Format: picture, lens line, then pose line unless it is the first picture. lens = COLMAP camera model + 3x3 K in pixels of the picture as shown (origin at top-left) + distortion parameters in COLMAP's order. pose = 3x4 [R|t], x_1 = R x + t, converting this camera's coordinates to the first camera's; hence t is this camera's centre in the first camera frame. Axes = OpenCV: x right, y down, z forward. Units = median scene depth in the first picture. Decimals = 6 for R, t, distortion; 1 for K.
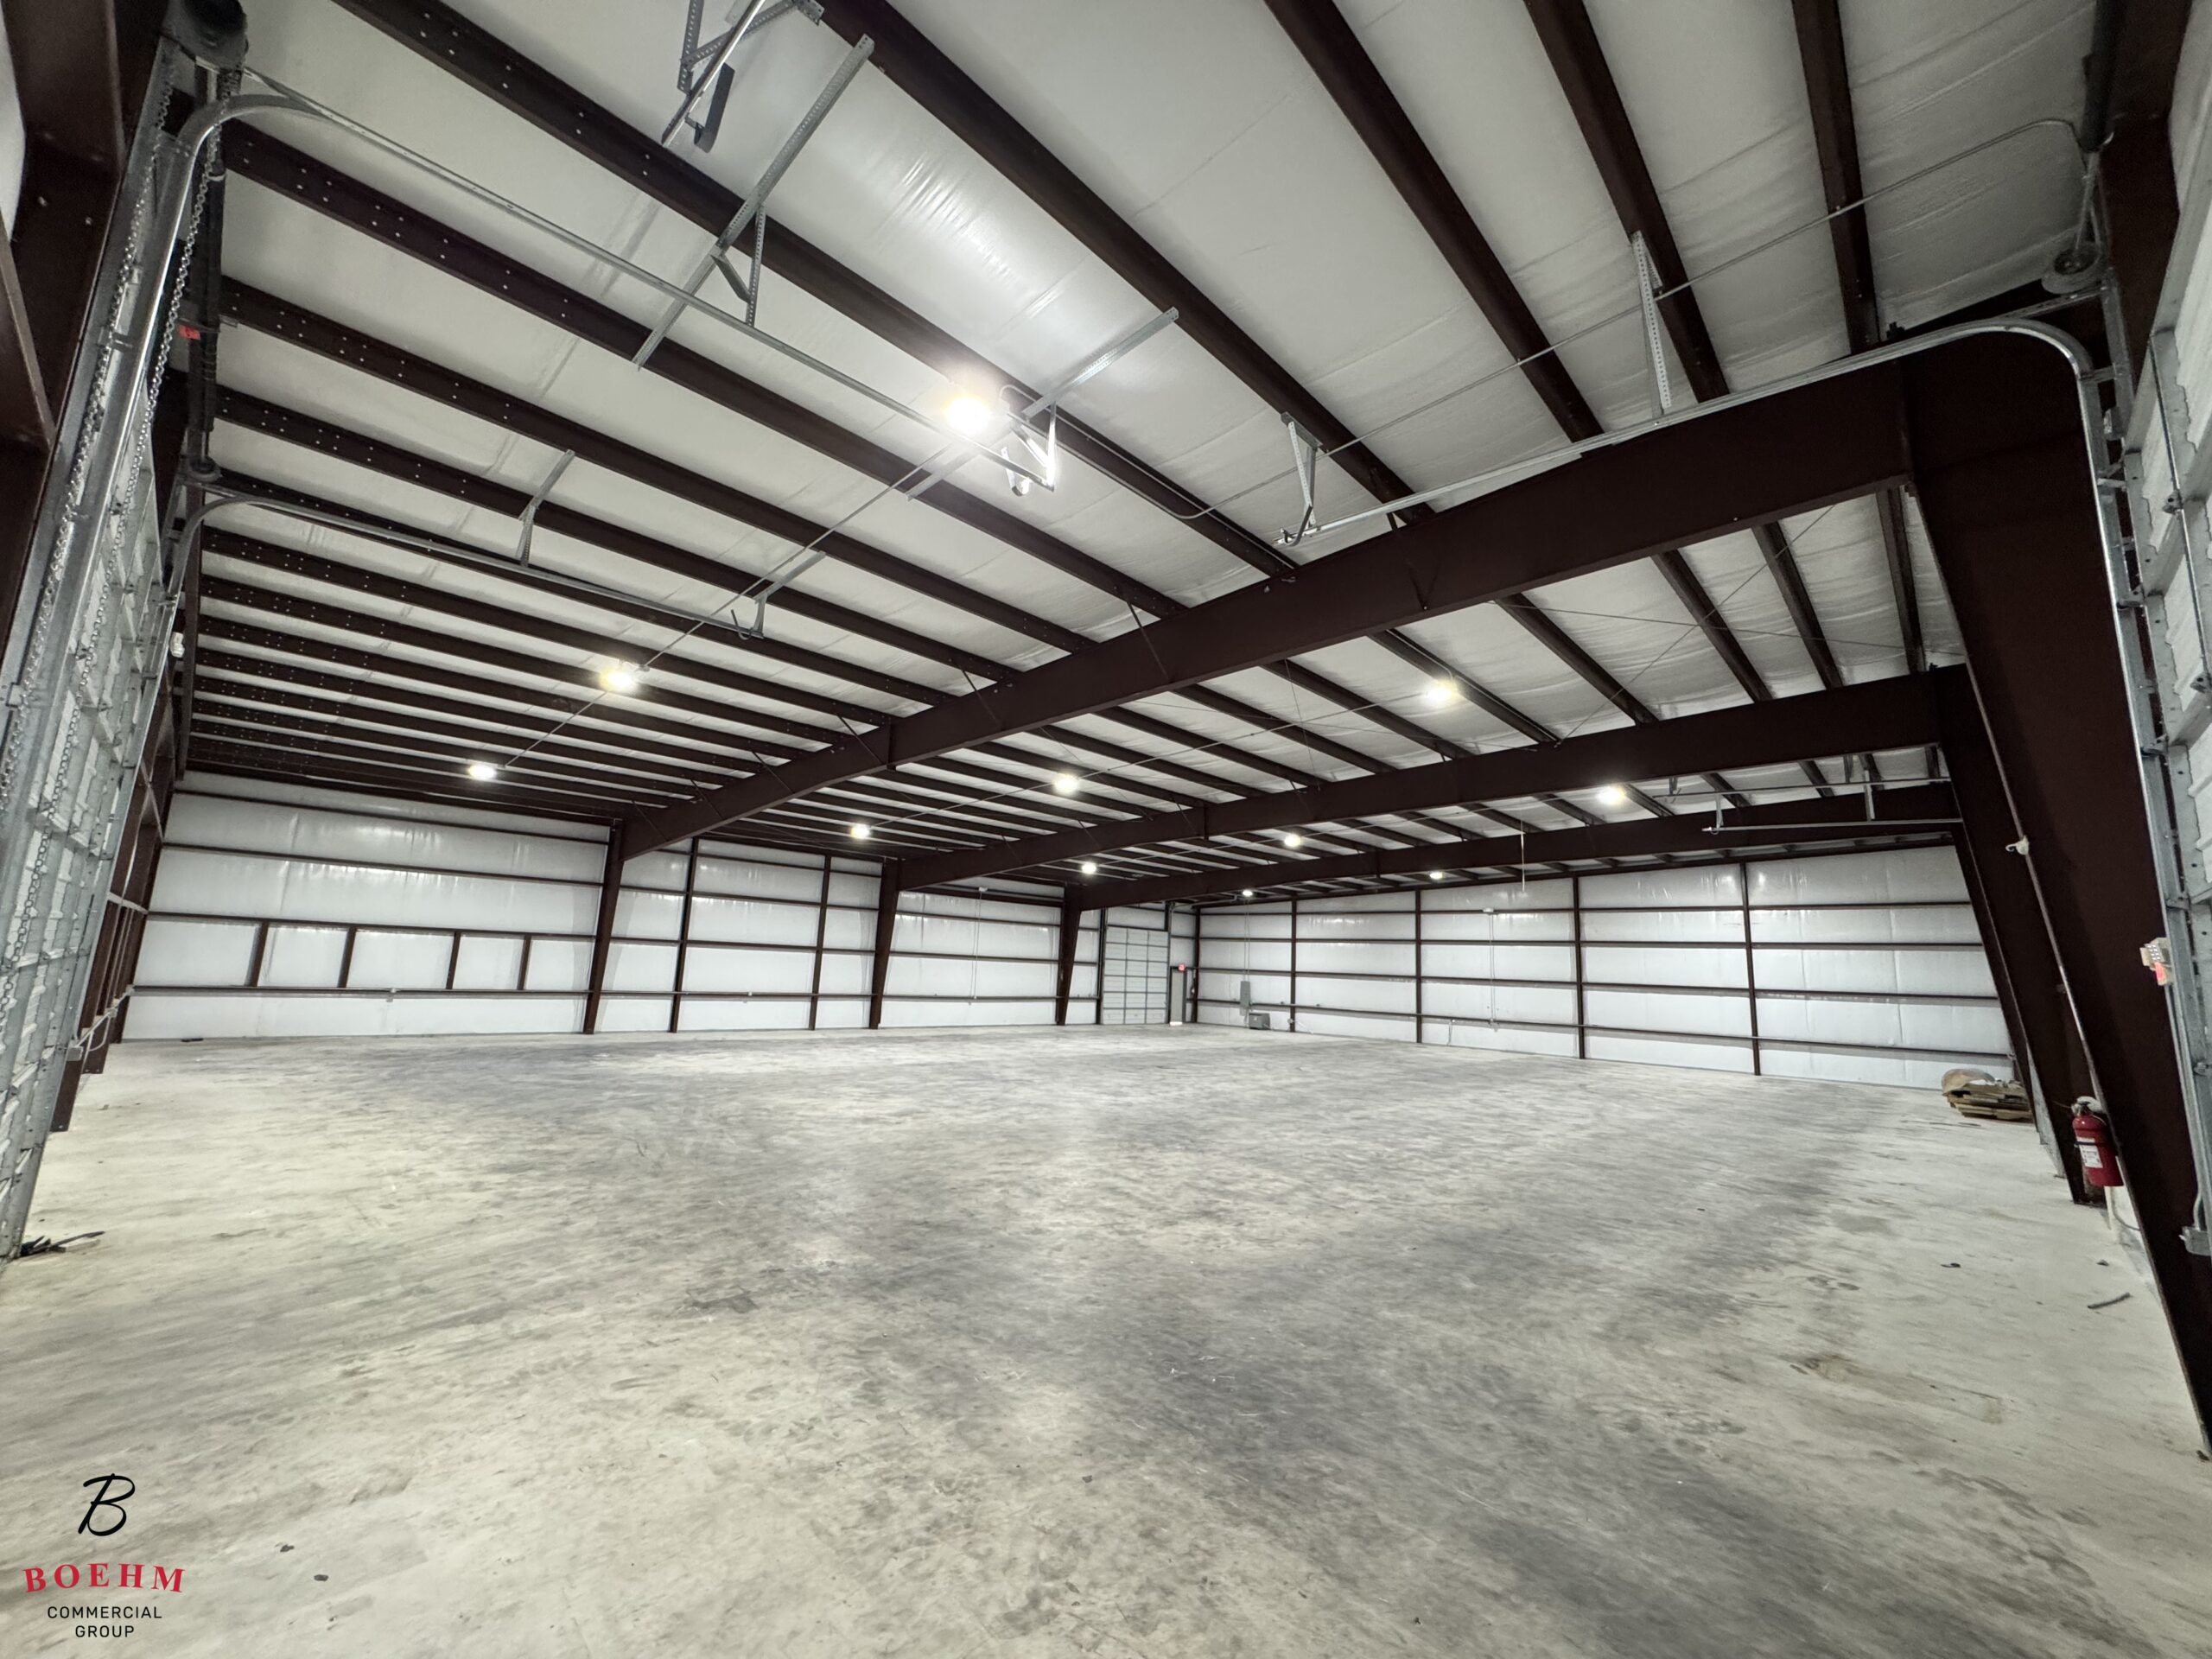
lens RADIAL K [[880.1, 0, 1070.7], [0, 880.1, 832.2], [0, 0, 1]] dist [-0.000125, -0.000243]
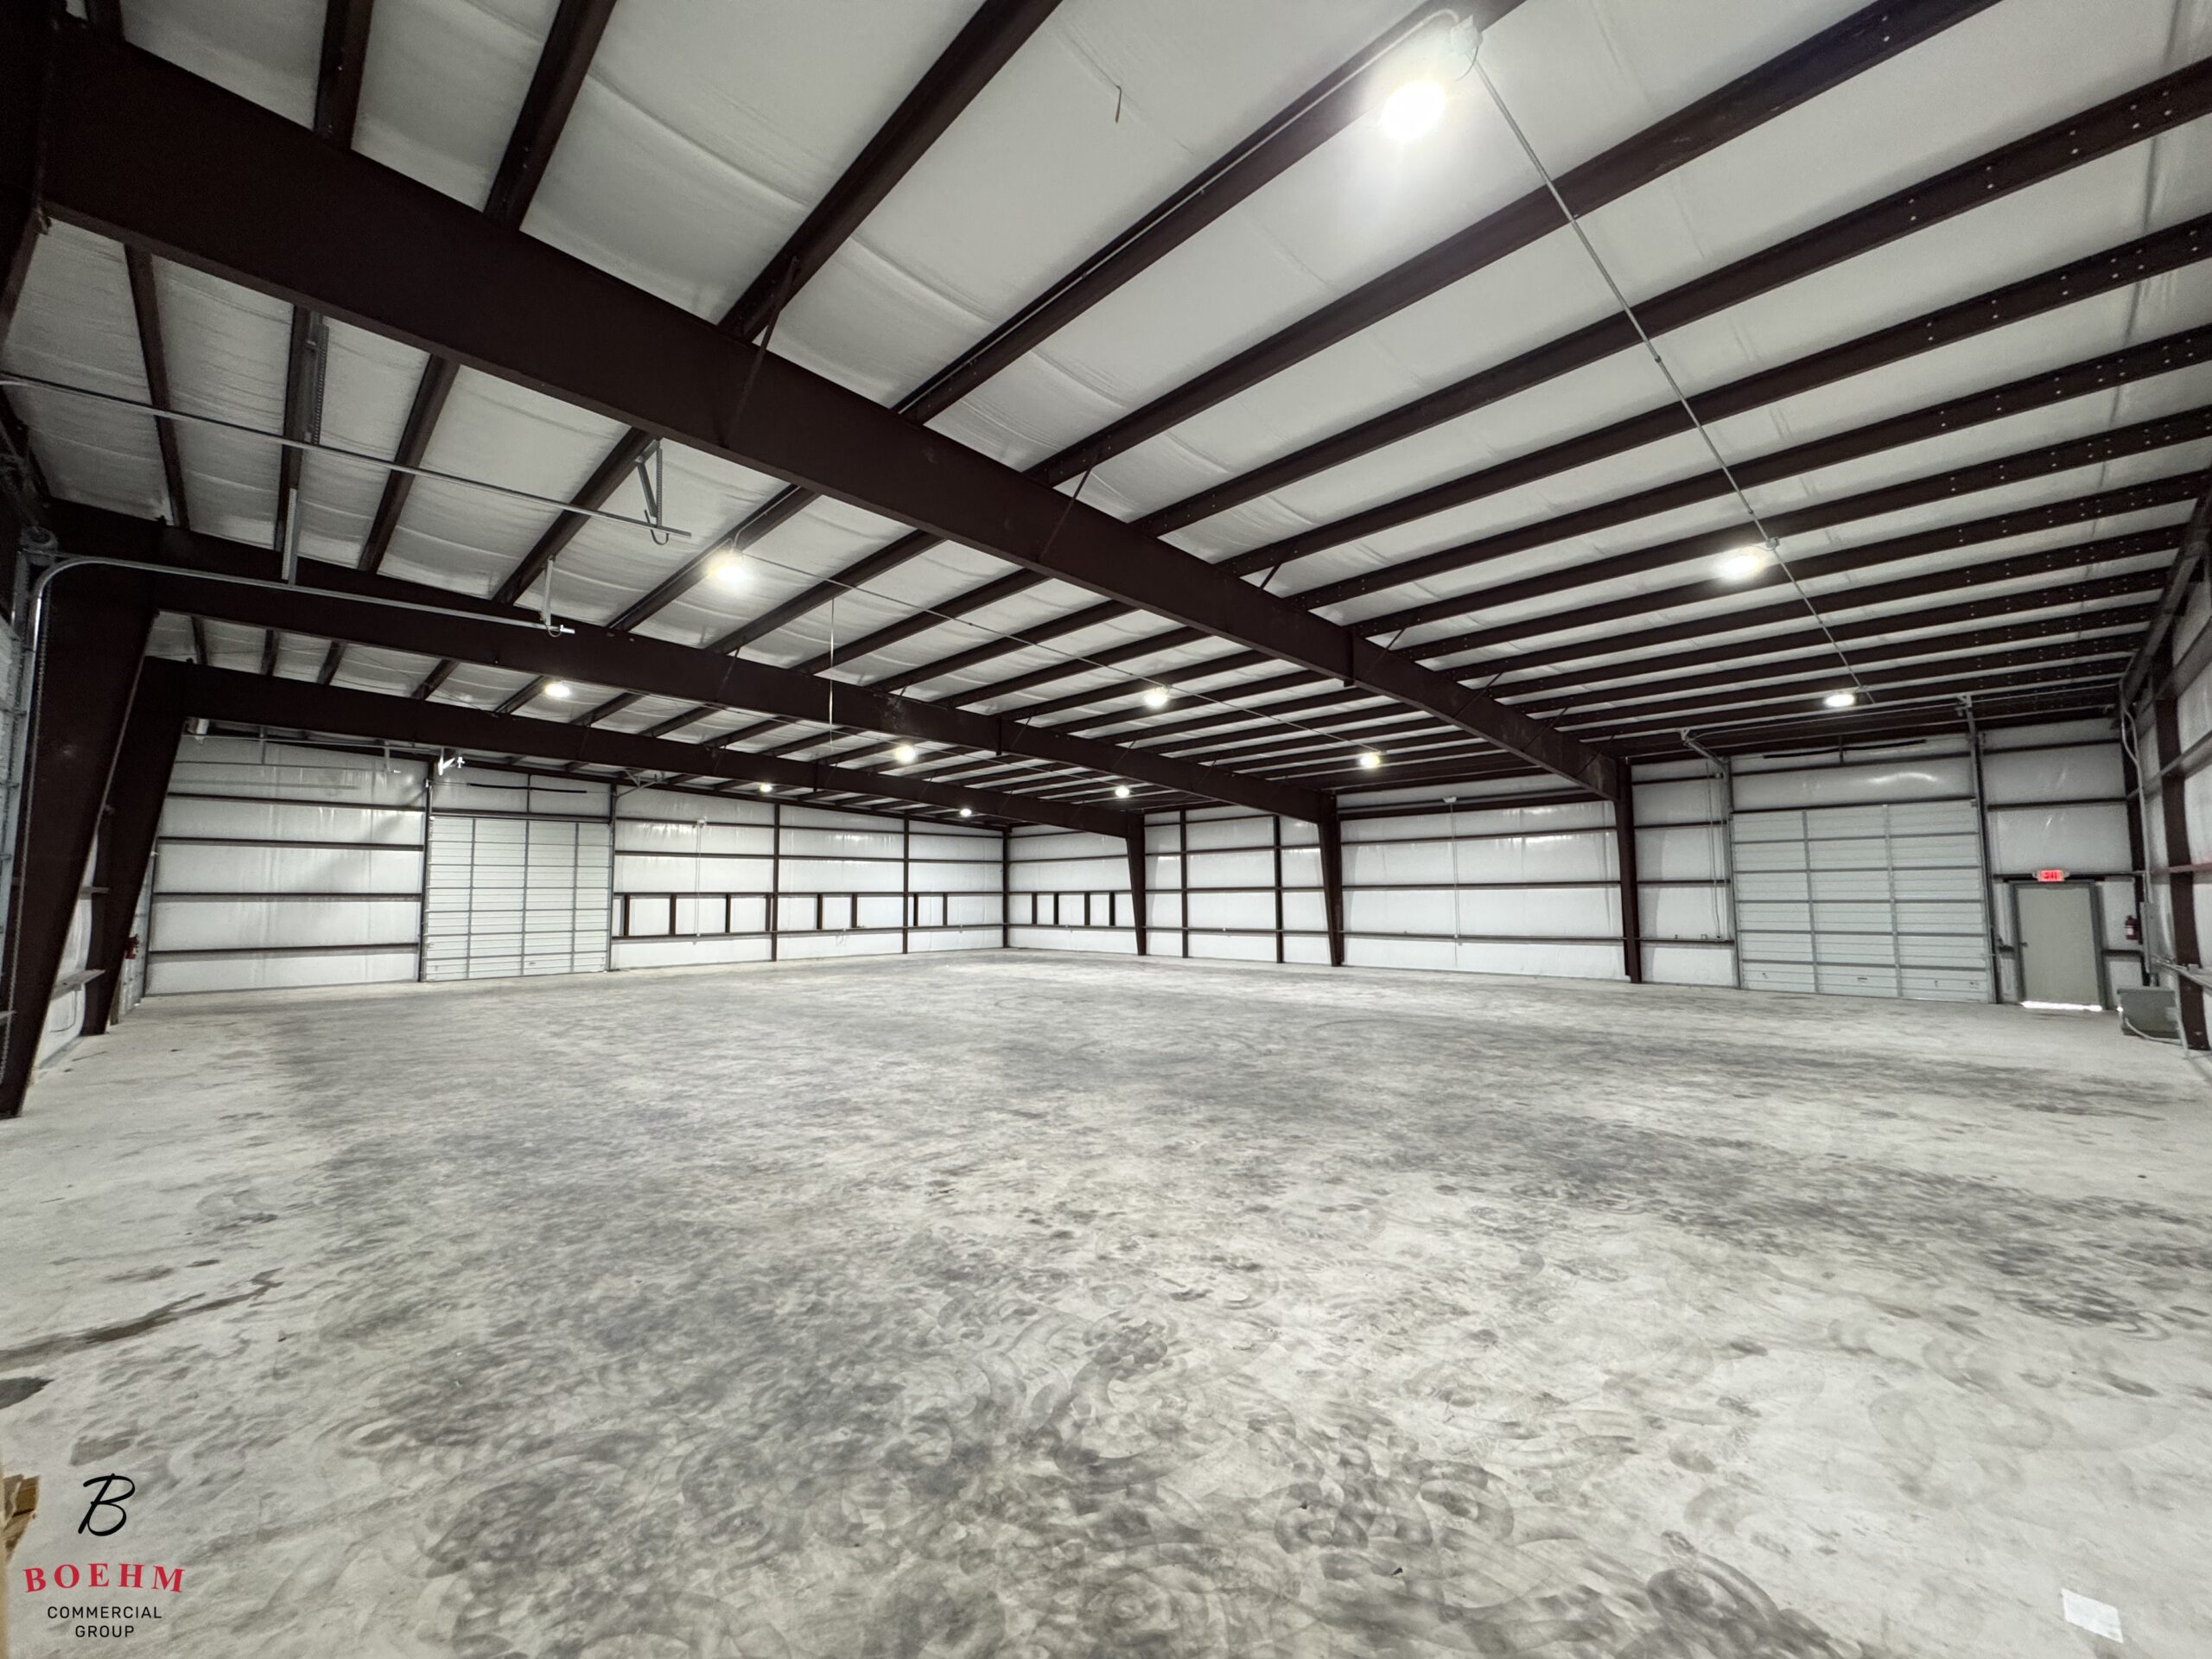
lens RADIAL K [[880.1, 0, 1070.7], [0, 880.1, 832.2], [0, 0, 1]] dist [-0.000125, -0.000243]
pose [[-0.021238, -0.117601, -0.992834, 0.752511], [0.160877, 0.979715, -0.119489, 0.146880], [0.986746, -0.162262, -0.001888, 0.734621]]
